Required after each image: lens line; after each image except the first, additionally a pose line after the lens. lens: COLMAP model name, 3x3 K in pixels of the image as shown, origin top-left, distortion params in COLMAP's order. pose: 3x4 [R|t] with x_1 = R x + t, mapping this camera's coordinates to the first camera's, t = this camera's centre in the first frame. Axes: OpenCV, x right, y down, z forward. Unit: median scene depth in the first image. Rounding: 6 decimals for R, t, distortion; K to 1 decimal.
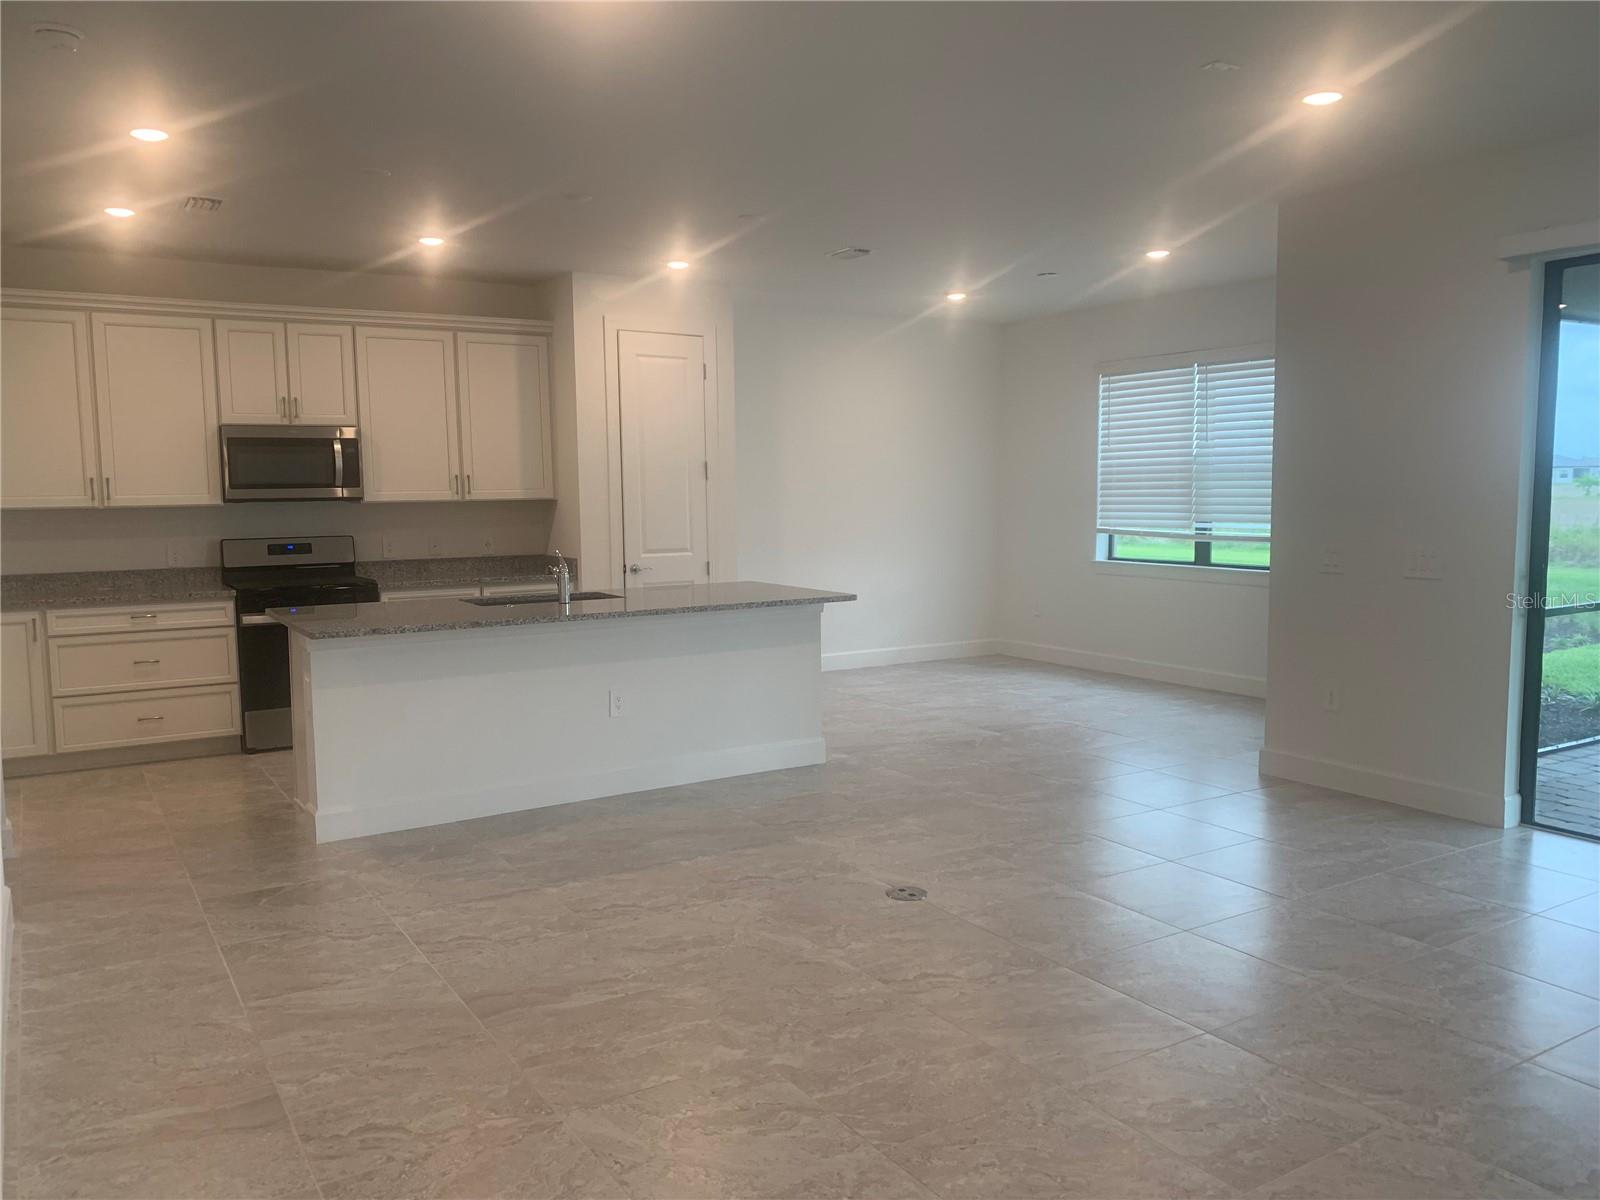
lens RADIAL K [[1231.1, 0, 800.0], [0, 1231.1, 600.0], [0, 0, 1]] dist [0.056022, -0.125087]
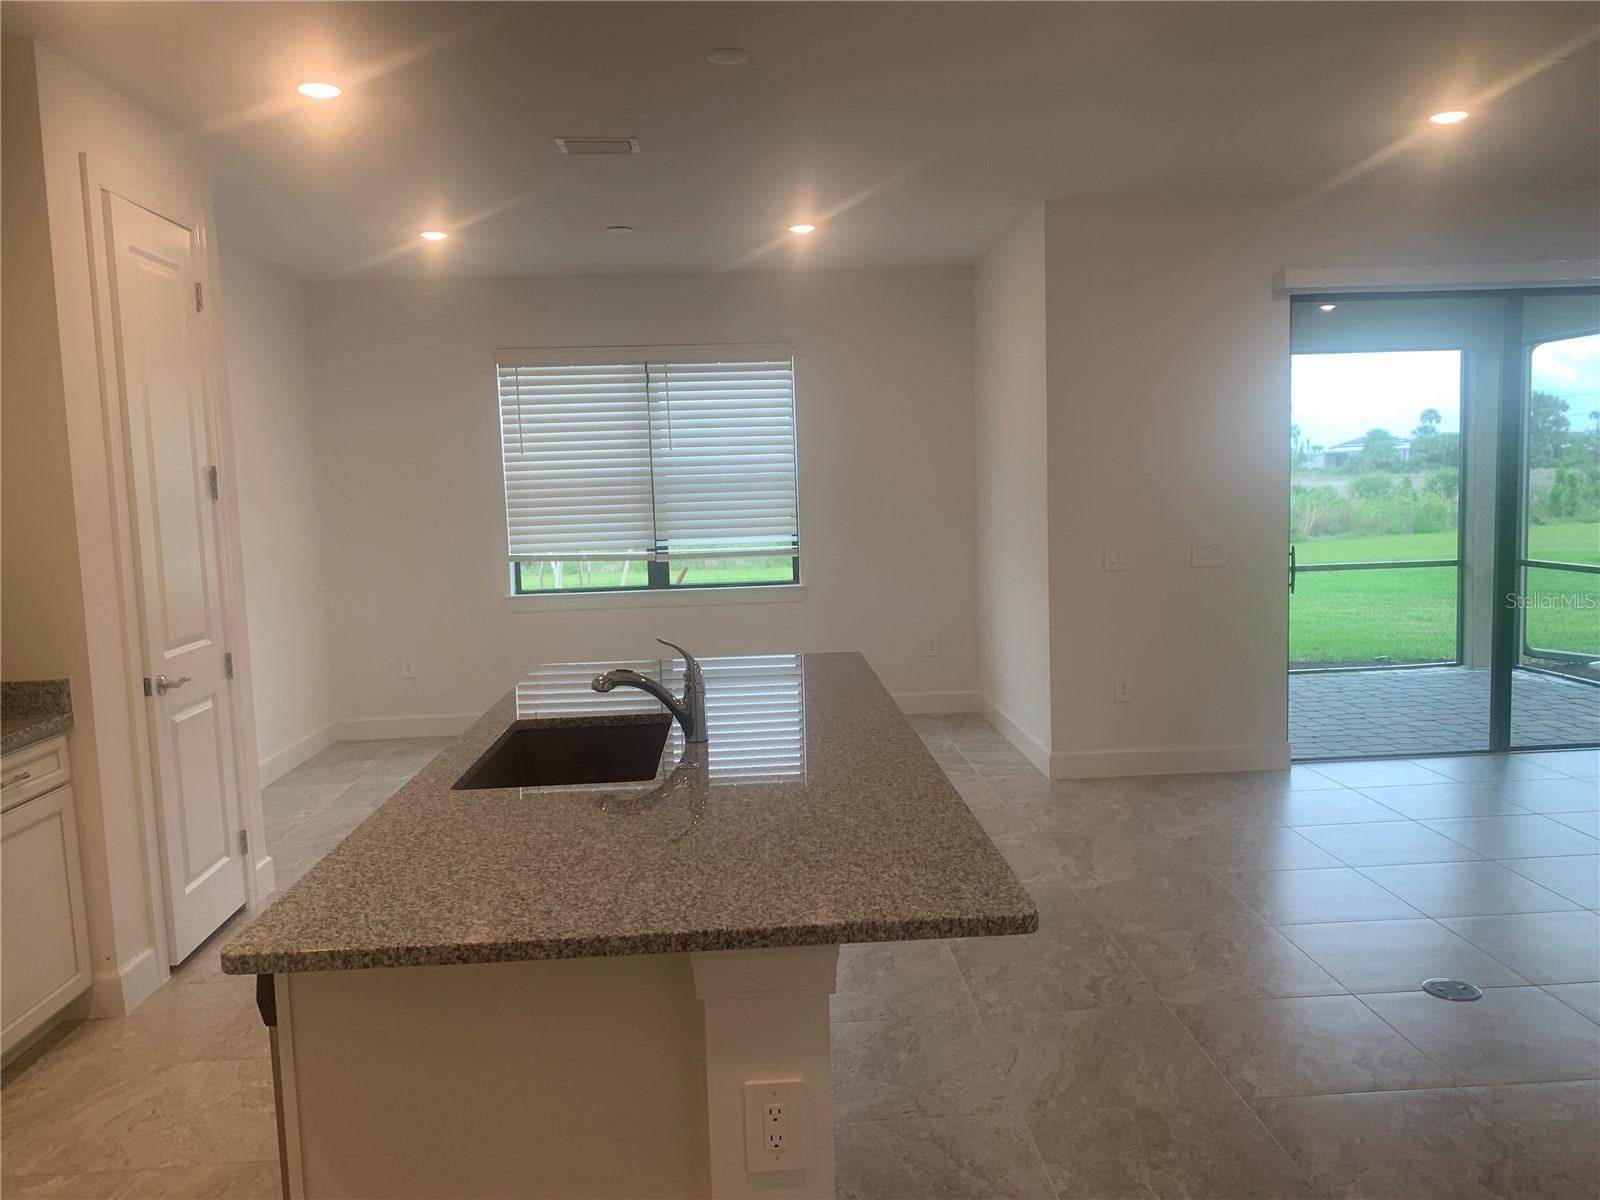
lens RADIAL K [[1231.1, 0, 800.0], [0, 1231.1, 600.0], [0, 0, 1]] dist [0.056022, -0.125087]
pose [[0.473405, -0.089985, 0.876237, -0.406653], [0.107613, 0.993225, 0.043859, -0.048401], [-0.874247, 0.073531, 0.479881, 0.493787]]
